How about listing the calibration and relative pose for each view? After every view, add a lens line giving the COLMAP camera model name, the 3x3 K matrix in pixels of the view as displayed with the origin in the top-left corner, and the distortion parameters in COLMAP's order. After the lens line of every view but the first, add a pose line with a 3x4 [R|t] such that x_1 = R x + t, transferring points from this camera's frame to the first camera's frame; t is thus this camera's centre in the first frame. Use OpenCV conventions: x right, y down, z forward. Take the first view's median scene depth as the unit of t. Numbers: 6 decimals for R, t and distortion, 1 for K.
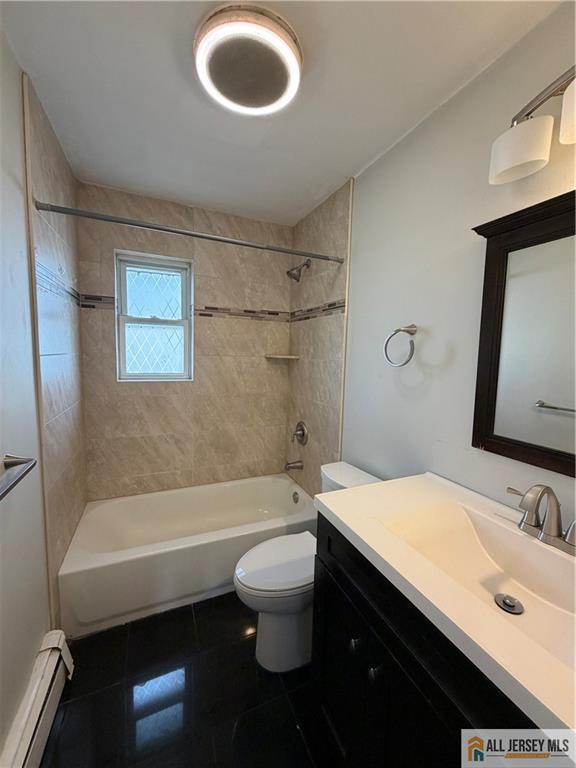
lens RADIAL K [[305.1, 0, 288.1], [0, 305.1, 381.9], [0, 0, 1]] dist [-0.002076, 0.000314]
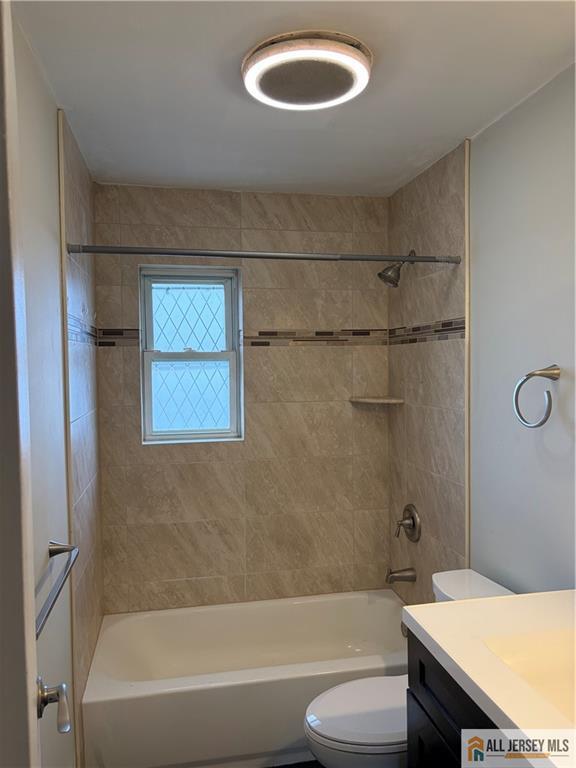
lens RADIAL K [[585.4, 0, 282.5], [0, 585.4, 385.0], [0, 0, 1]] dist [0.028237, -0.003260]
pose [[0.973995, -0.032356, -0.224245, 0.069932], [0.018855, 0.997892, -0.062089, -0.046352], [0.225781, 0.056246, 0.972553, -0.258598]]
